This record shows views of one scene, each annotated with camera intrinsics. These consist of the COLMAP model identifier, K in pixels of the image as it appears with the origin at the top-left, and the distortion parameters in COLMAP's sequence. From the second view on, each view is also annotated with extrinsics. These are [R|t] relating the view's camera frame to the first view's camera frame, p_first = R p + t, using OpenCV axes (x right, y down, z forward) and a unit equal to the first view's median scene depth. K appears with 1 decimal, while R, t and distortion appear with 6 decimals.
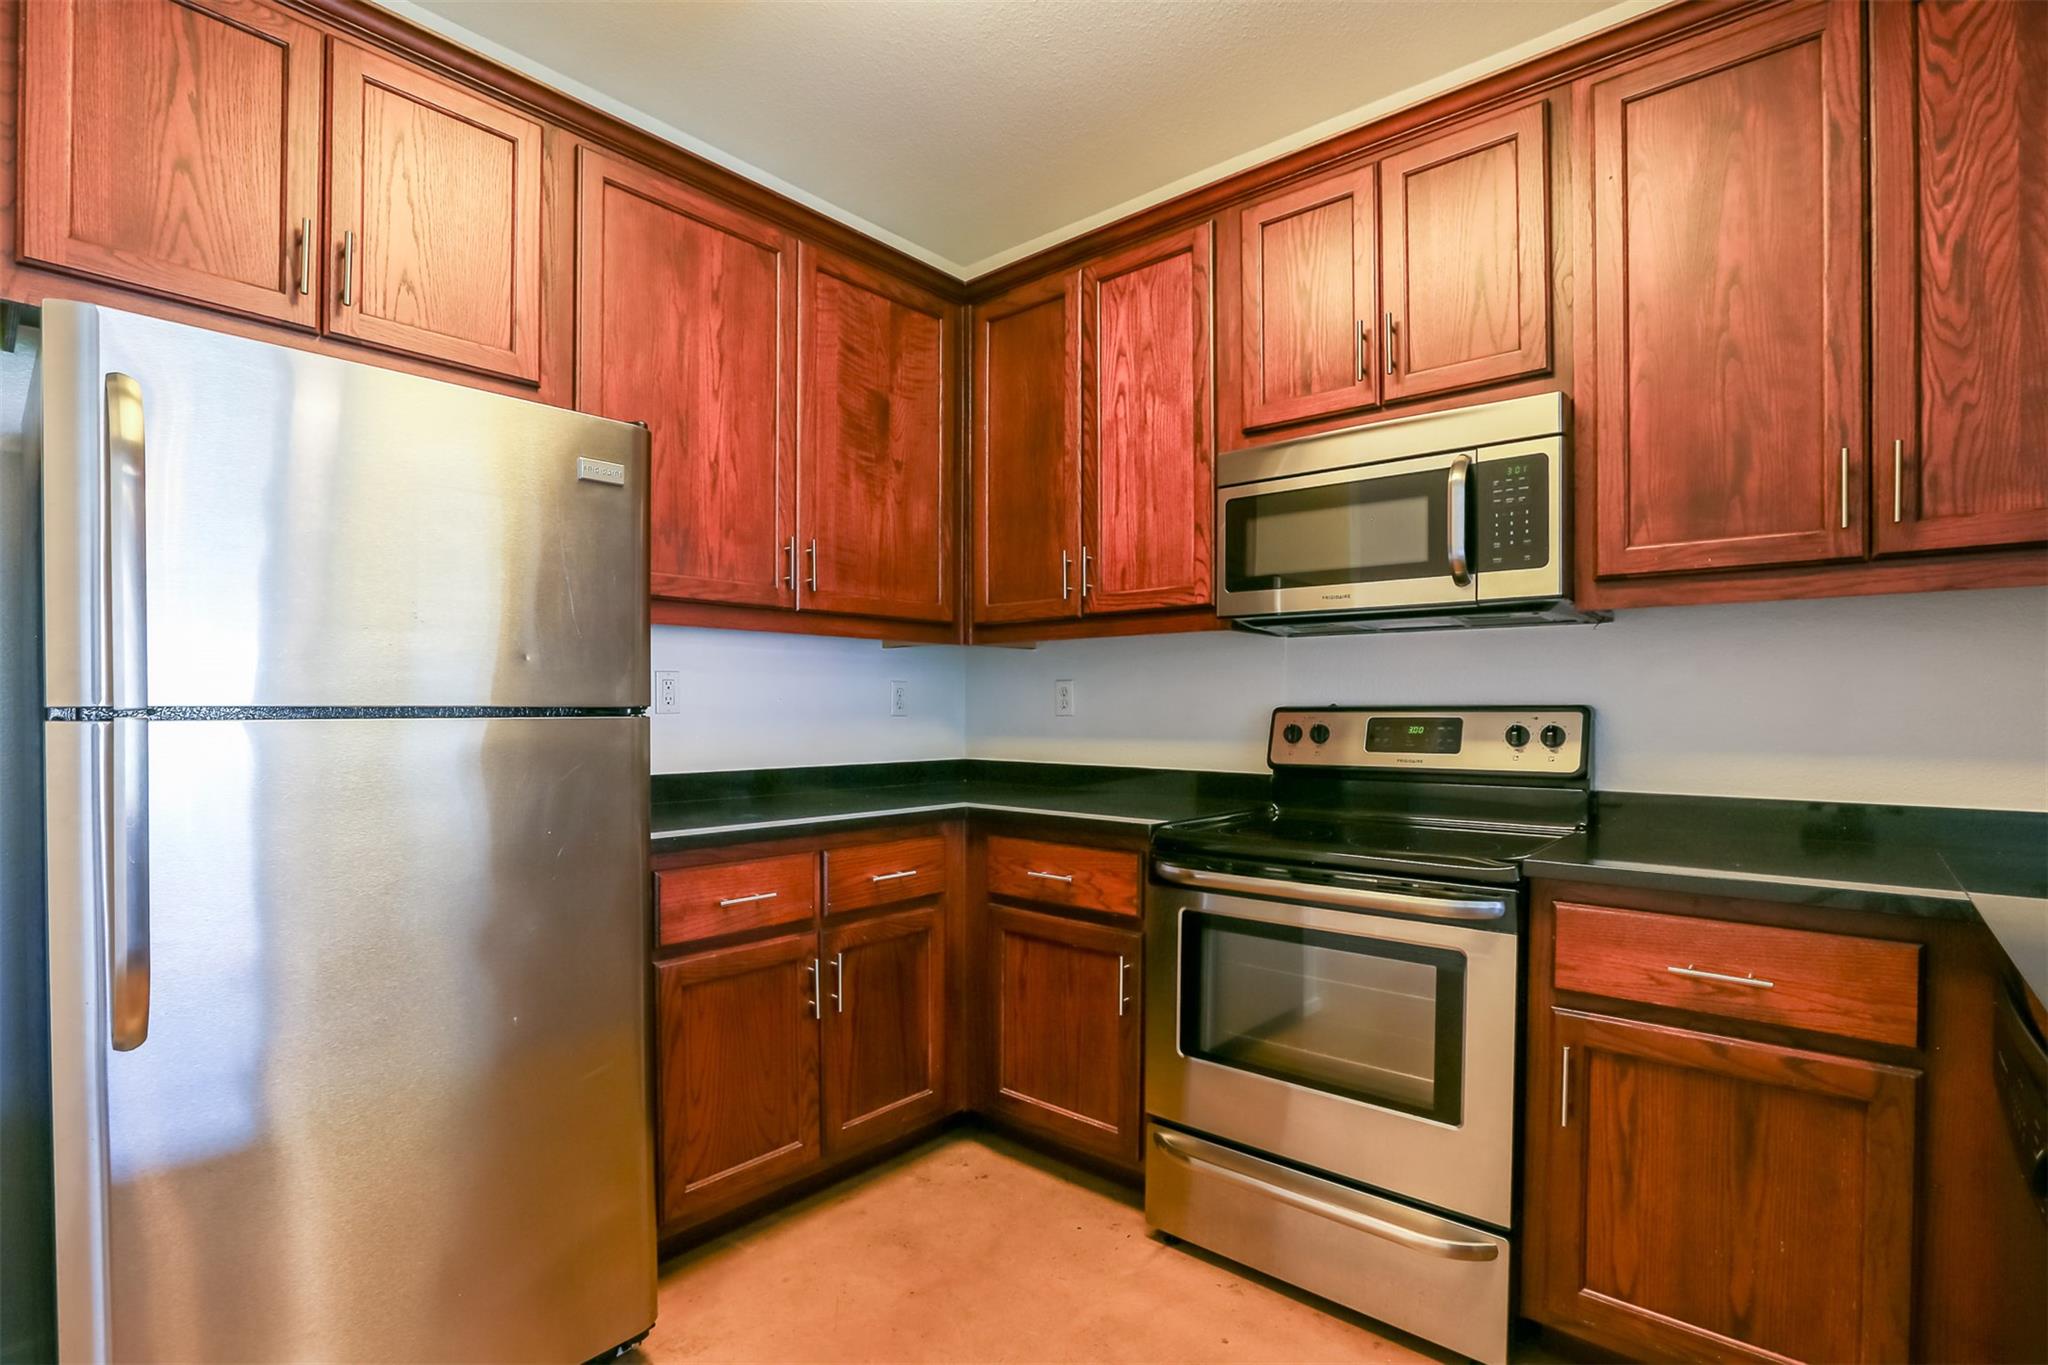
lens RADIAL K [[960.2, 0, 1030.2], [0, 960.2, 718.0], [0, 0, 1]] dist [-0.060849, 0.023827]
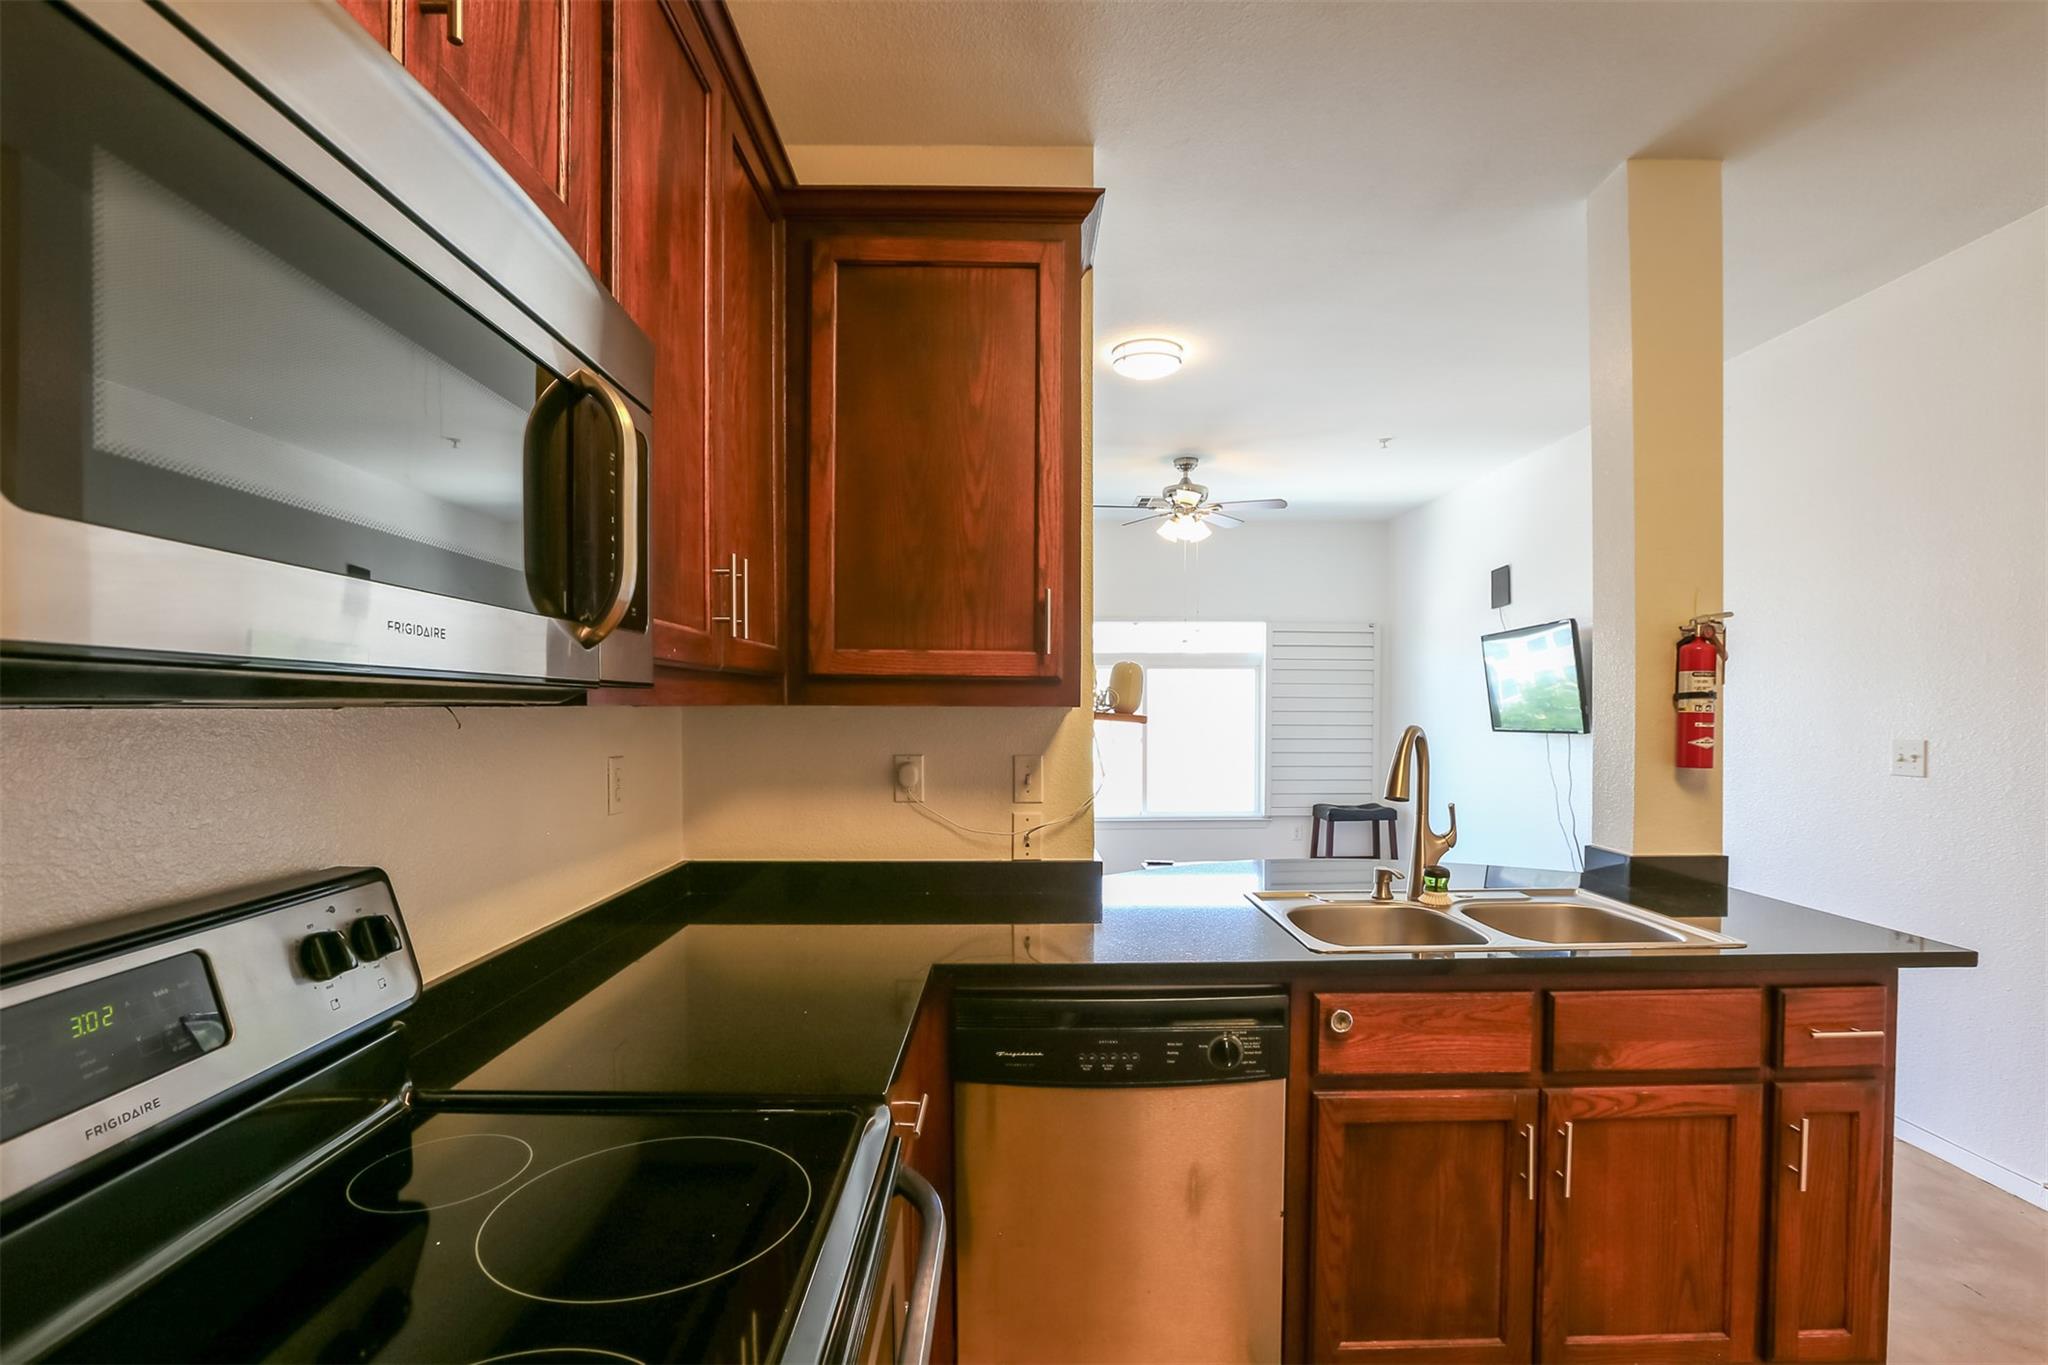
lens RADIAL K [[964.5, 0, 1039.3], [0, 964.5, 718.7], [0, 0, 1]] dist [-0.034170, 0.013435]
pose [[-0.671004, -0.011328, 0.741367, -0.053395], [0.007814, 0.999720, 0.022348, -0.104813], [-0.741412, 0.020789, -0.670728, 1.068357]]
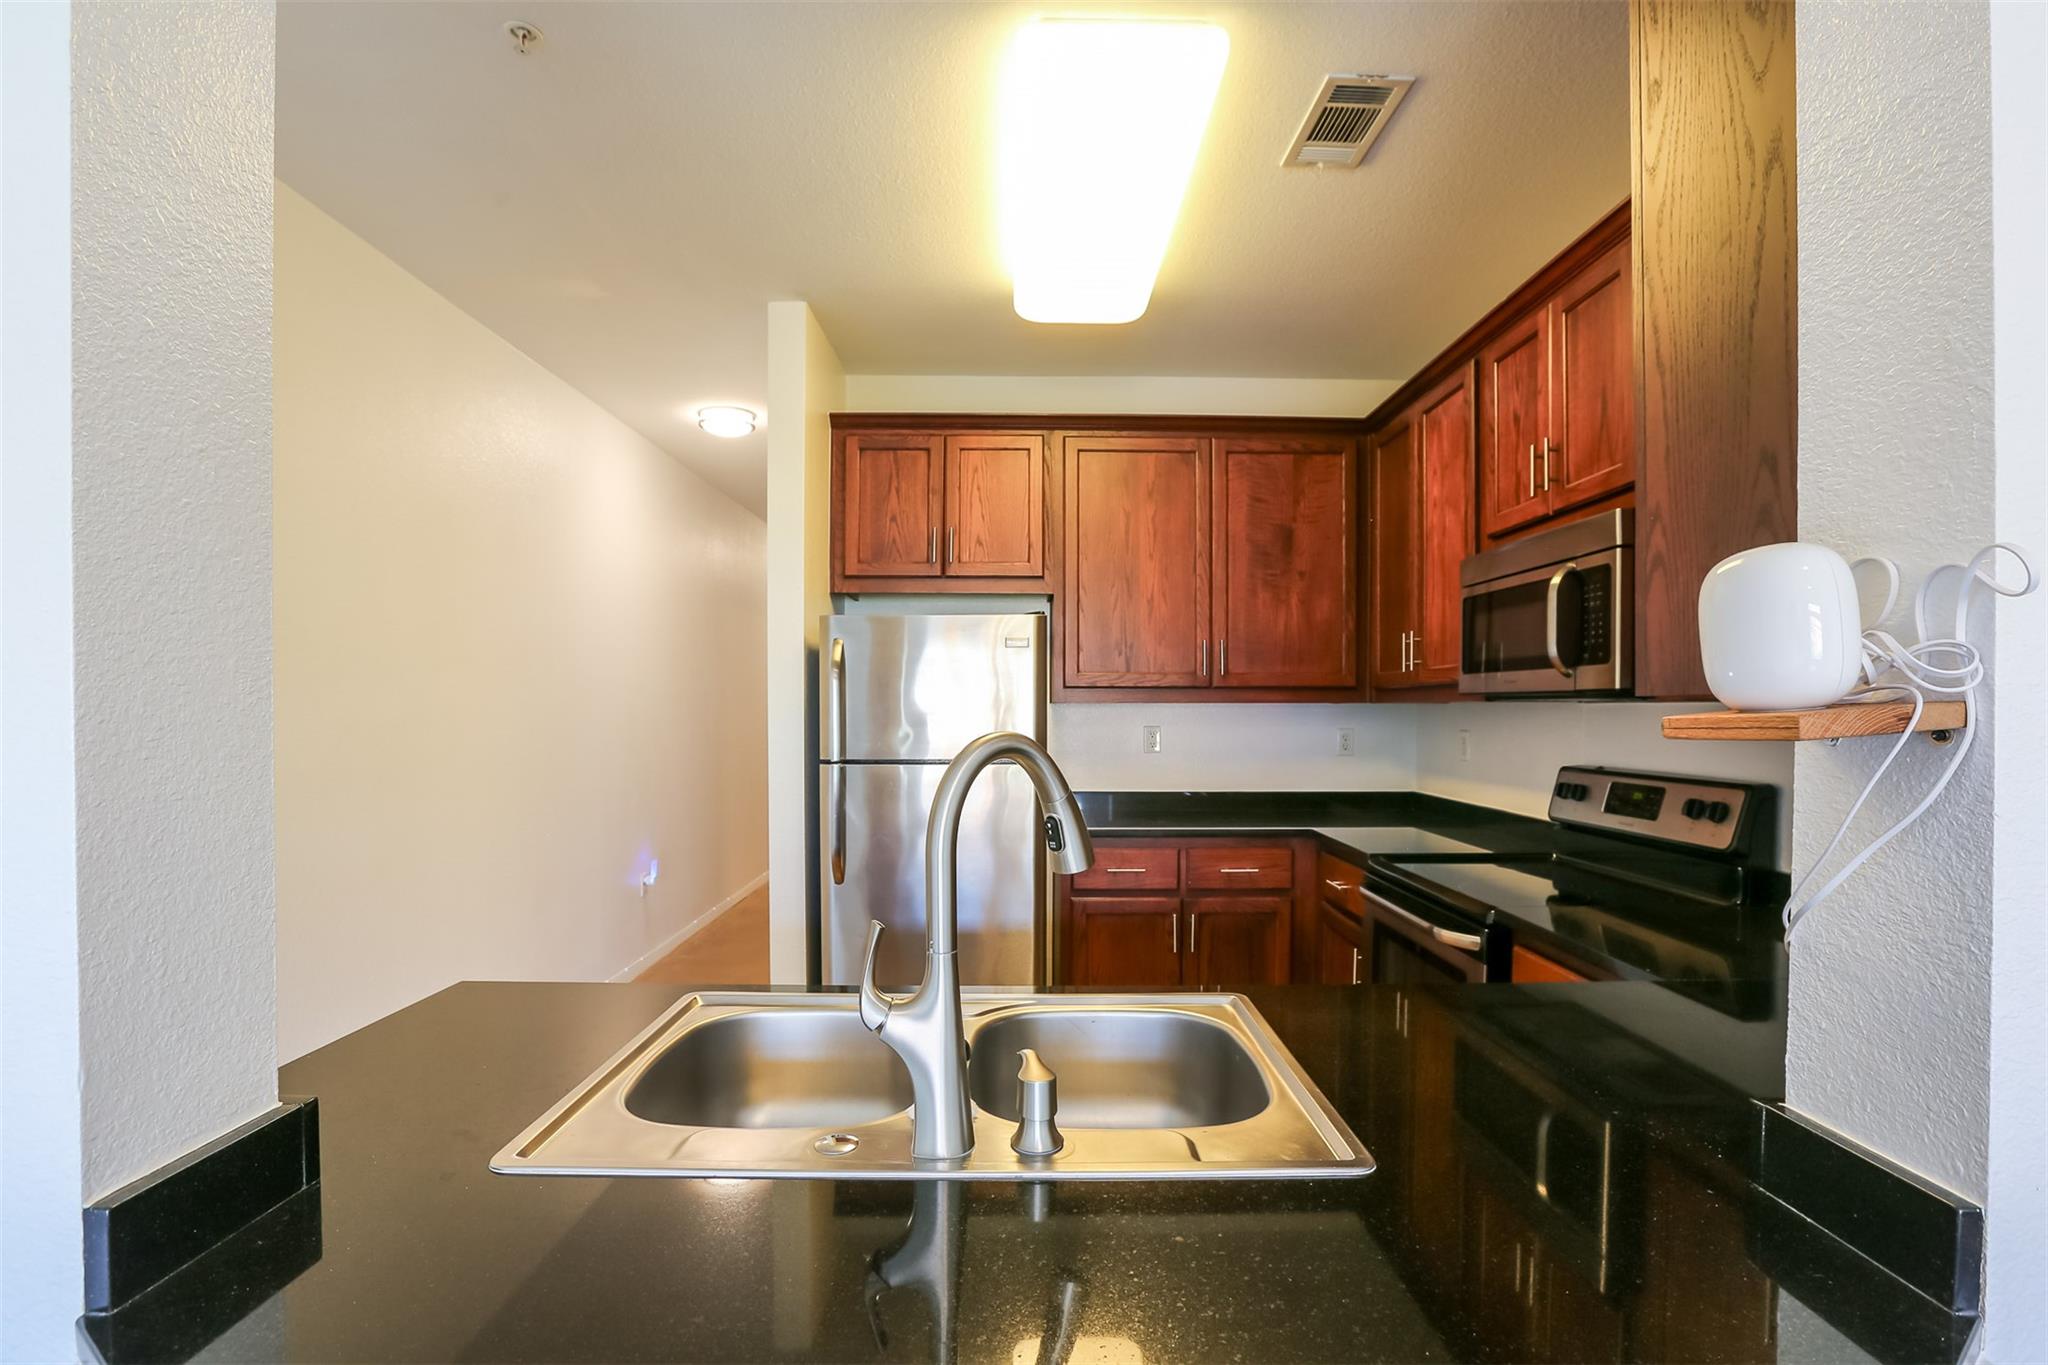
lens RADIAL K [[960.2, 0, 1030.2], [0, 960.2, 718.0], [0, 0, 1]] dist [-0.060849, 0.023827]
pose [[0.661738, 0.008280, -0.749689, 0.820629], [-0.009002, 0.999955, 0.003098, -0.079872], [0.749681, 0.004699, 0.661783, -0.244064]]
